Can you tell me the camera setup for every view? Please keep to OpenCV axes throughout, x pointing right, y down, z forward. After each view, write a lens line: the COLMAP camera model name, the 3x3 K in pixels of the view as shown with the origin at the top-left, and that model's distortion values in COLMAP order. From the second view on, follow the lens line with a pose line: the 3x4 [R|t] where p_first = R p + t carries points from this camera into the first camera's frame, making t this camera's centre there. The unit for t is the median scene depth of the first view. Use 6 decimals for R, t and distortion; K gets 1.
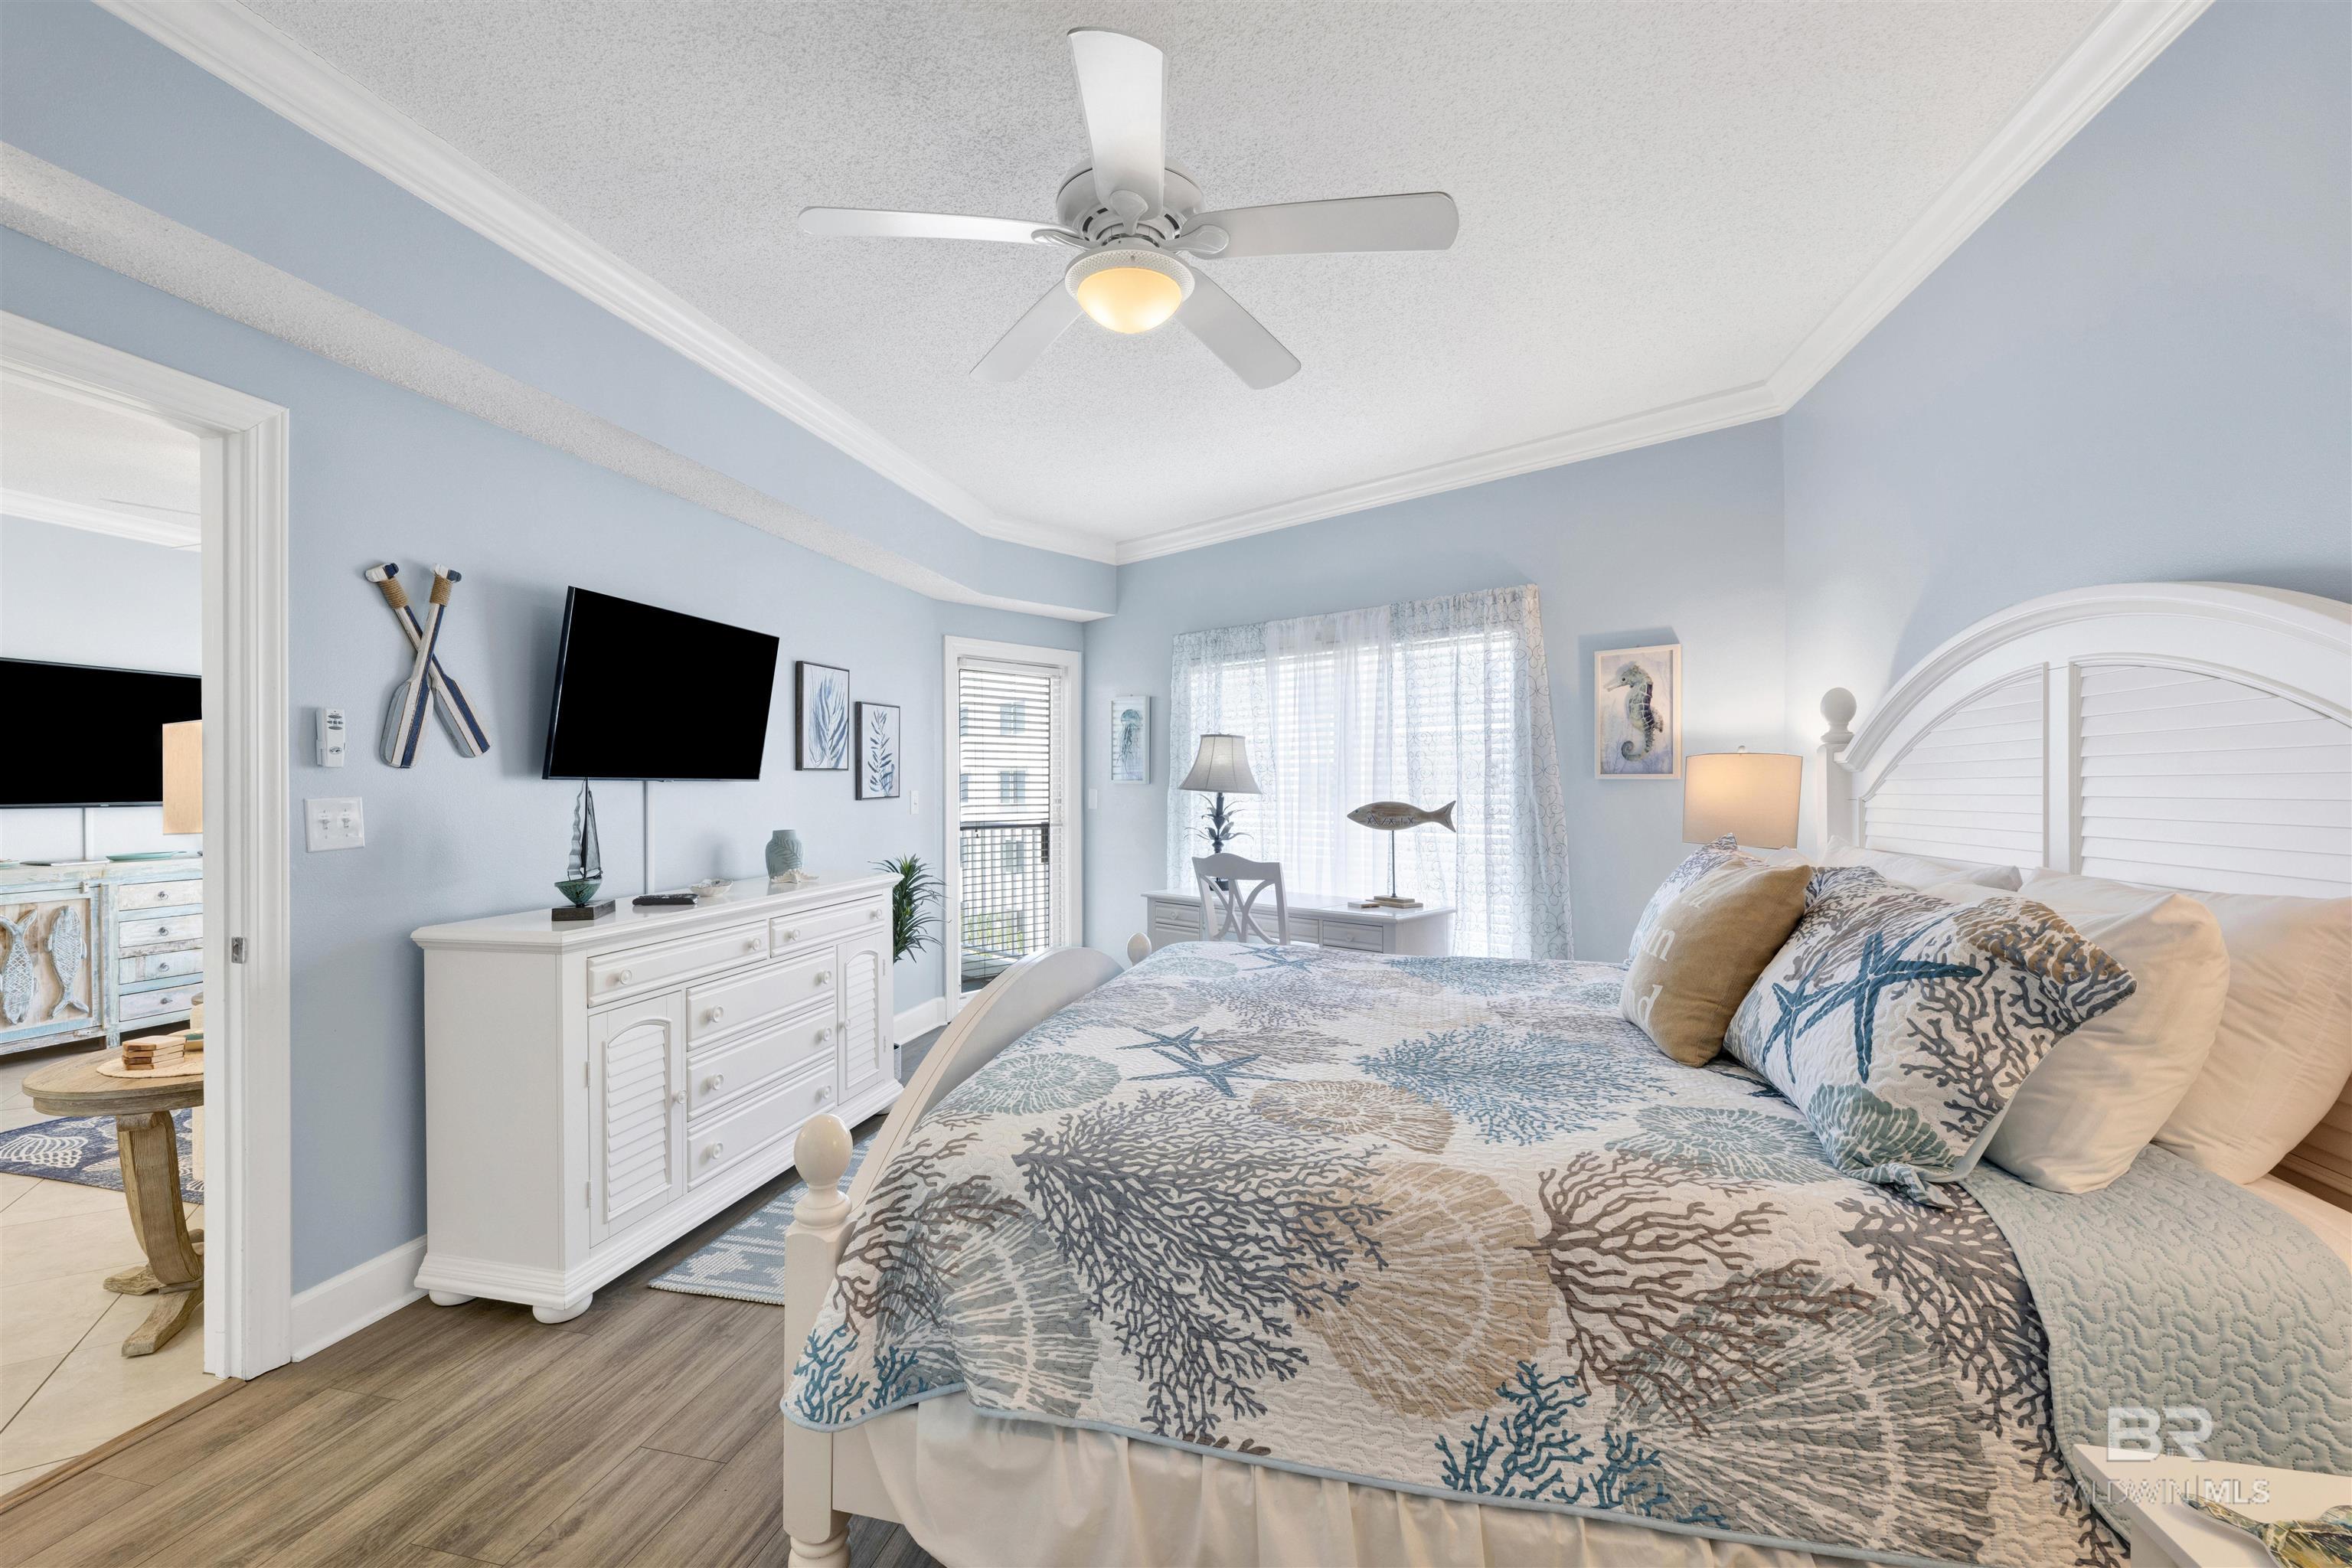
lens RADIAL K [[995.8, 0, 1174.3], [0, 995.8, 786.6], [0, 0, 1]] dist [-0.002131, 0.000412]
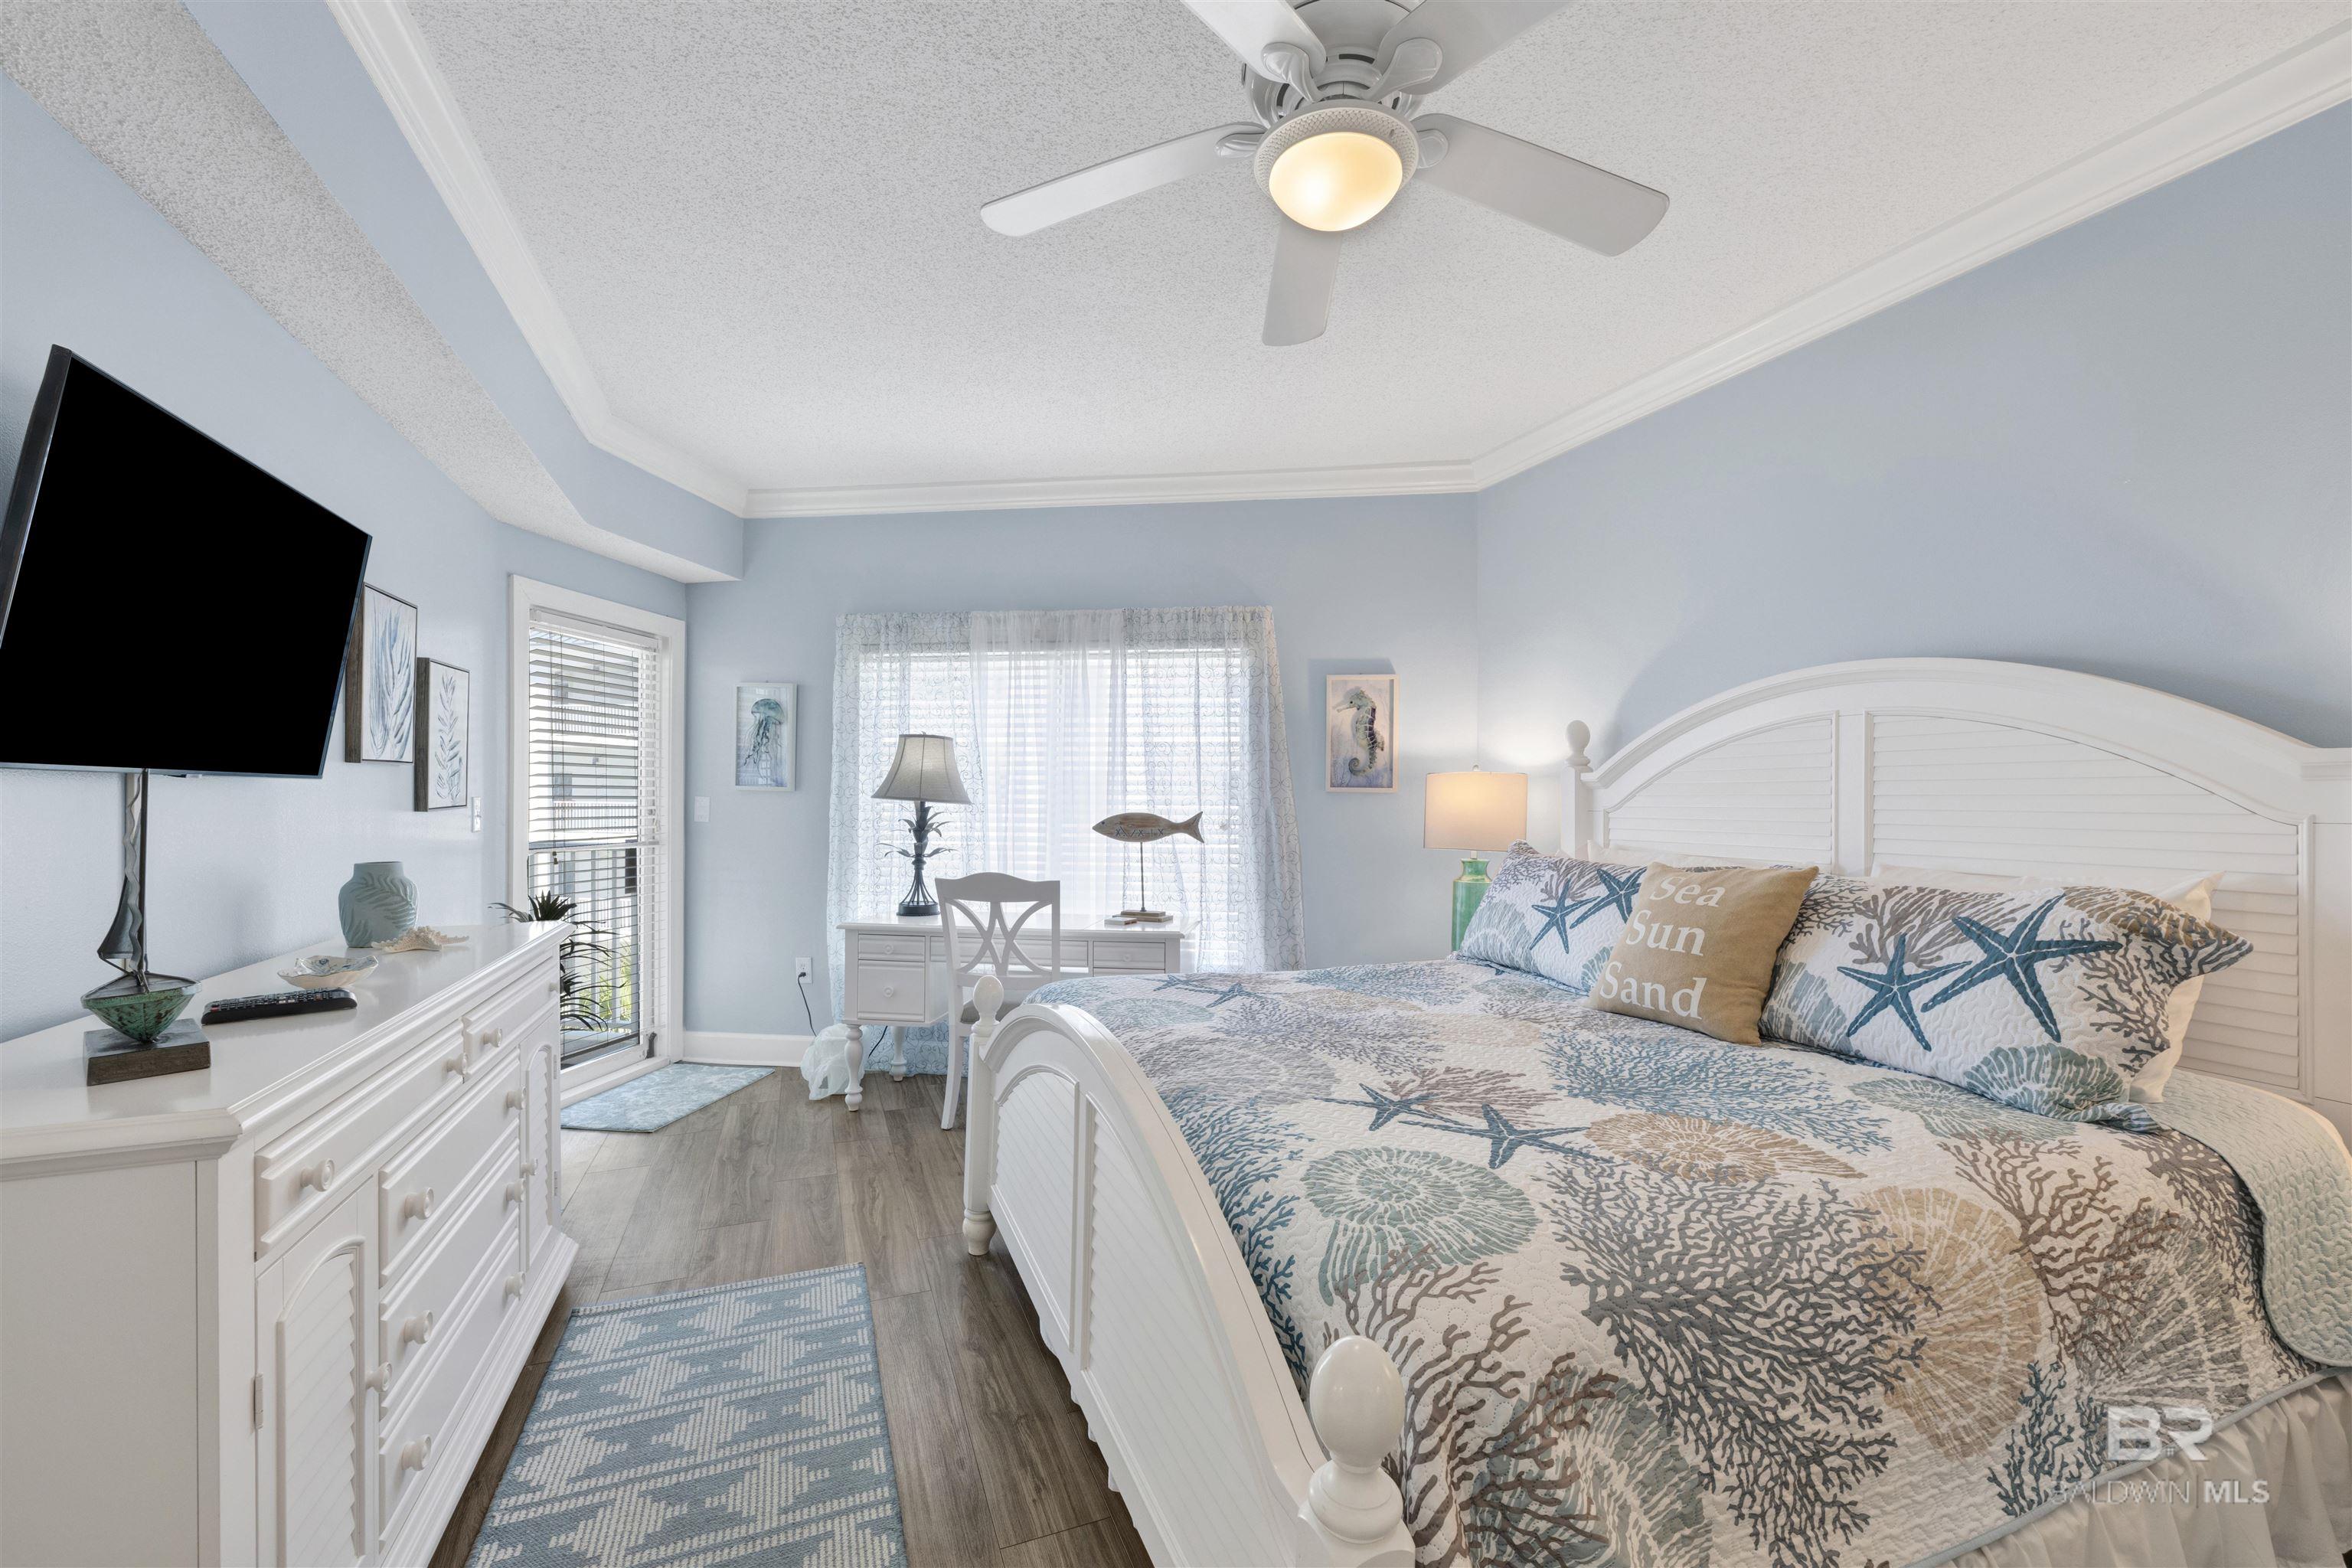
lens RADIAL K [[954.2, 0, 1192.9], [0, 954.2, 798.7], [0, 0, 1]] dist [-0.000895, 0.000074]
pose [[0.810219, 0.006916, 0.586087, -0.720814], [-0.008120, 0.999967, -0.000575, 0.003992], [-0.586072, -0.004293, 0.810248, 0.554734]]
